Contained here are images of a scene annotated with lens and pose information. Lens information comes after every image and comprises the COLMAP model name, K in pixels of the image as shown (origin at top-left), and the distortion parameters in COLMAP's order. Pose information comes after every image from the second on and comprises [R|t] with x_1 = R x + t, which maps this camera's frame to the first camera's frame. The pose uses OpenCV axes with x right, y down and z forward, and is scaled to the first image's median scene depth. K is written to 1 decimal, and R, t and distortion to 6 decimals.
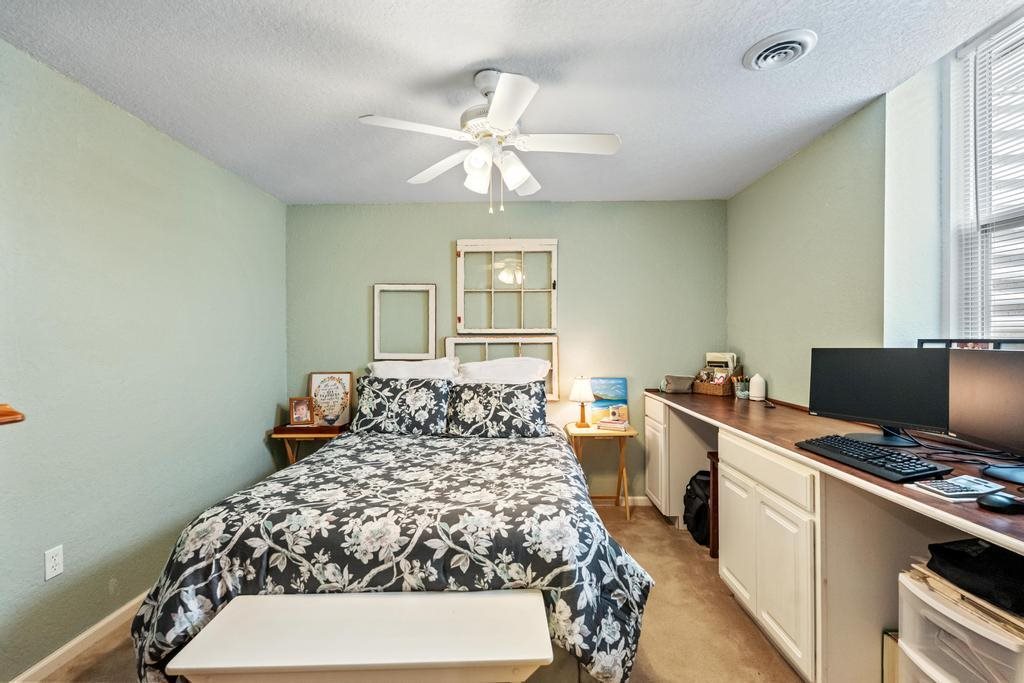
lens RADIAL K [[450.8, 0, 510.9], [0, 450.8, 344.9], [0, 0, 1]] dist [-0.009298, 0.000347]
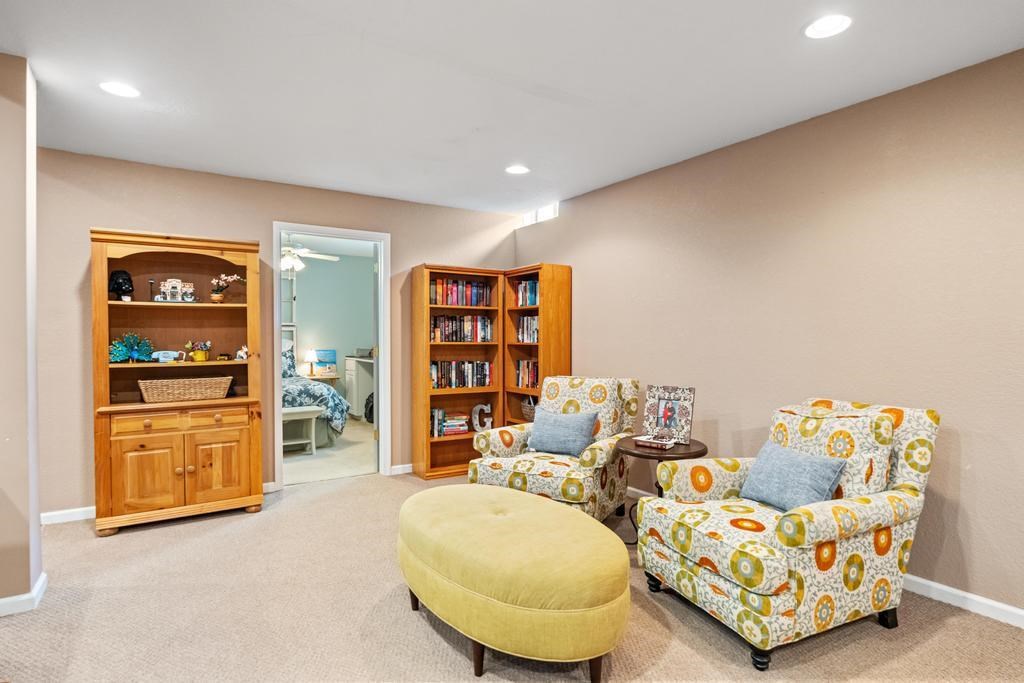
lens RADIAL K [[539.6, 0, 513.0], [0, 539.6, 343.3], [0, 0, 1]] dist [-0.003700, -0.000889]
pose [[0.823710, 0.001551, 0.567009, -0.468162], [-0.002085, 0.999998, 0.000293, 0.051287], [-0.567008, -0.001424, 0.823711, -1.450702]]
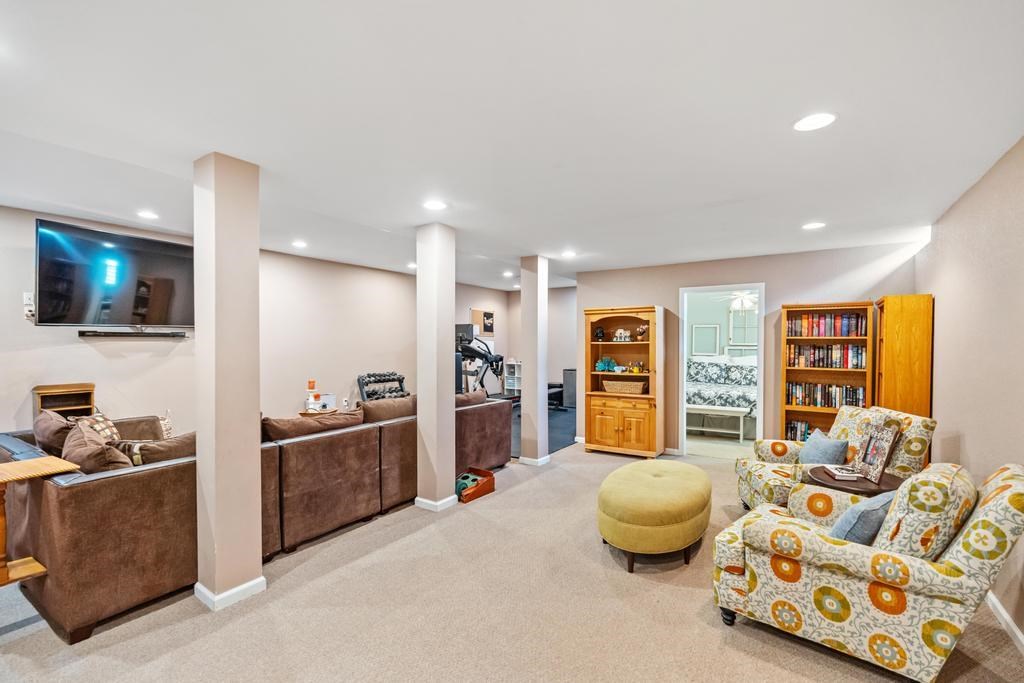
lens RADIAL K [[450.8, 0, 521.0], [0, 450.8, 351.1], [0, 0, 1]] dist [-0.009298, 0.000347]
pose [[0.853684, 0.017796, -0.520488, 0.211172], [-0.011524, 0.999817, 0.015284, -0.019536], [0.520665, -0.007050, 0.853732, -1.891645]]
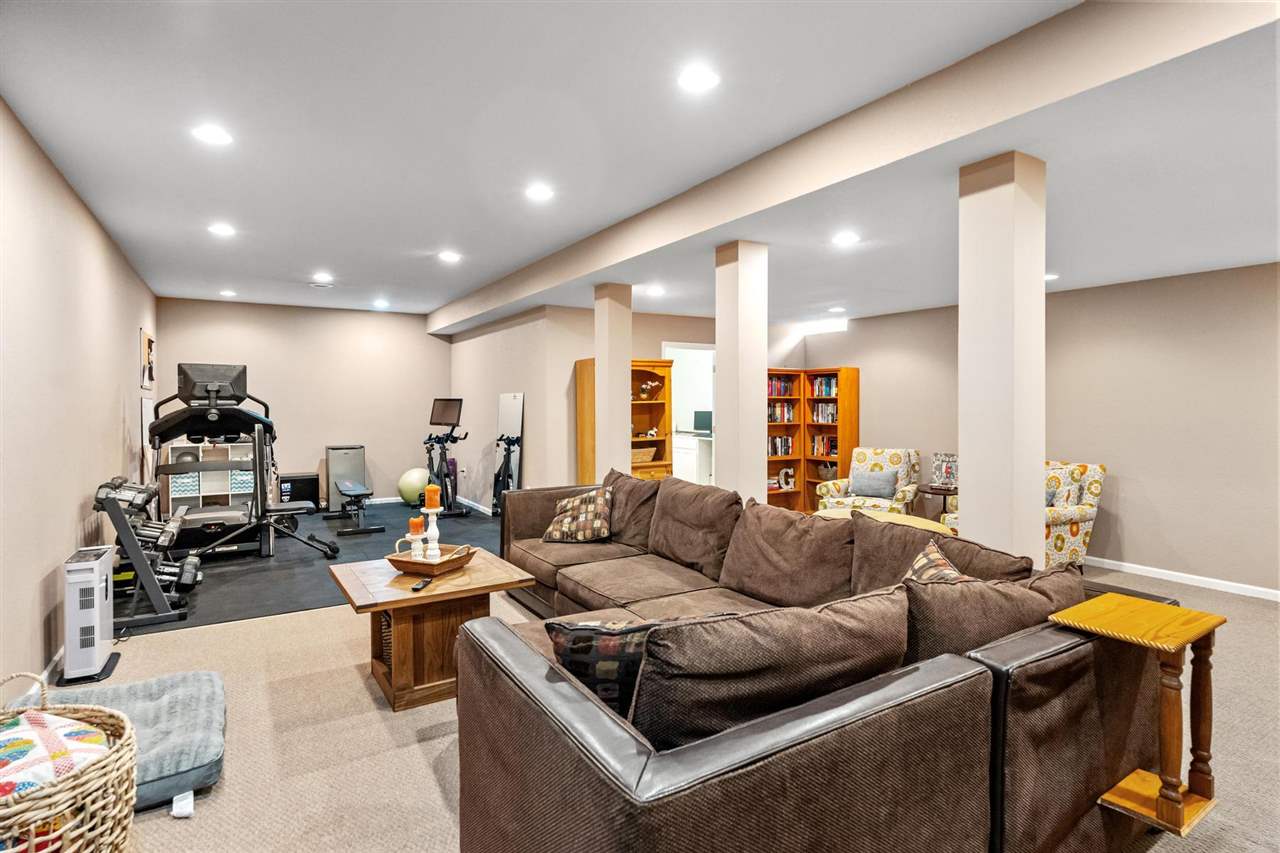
lens RADIAL K [[636.9, 0, 642.6], [0, 636.9, 408.4], [0, 0, 1]] dist [-0.013889, 0.000715]
pose [[0.847409, 0.001458, 0.530939, -1.506017], [-0.001333, 0.999999, -0.000620, -0.006234], [-0.530939, -0.000182, 0.847410, -1.946713]]
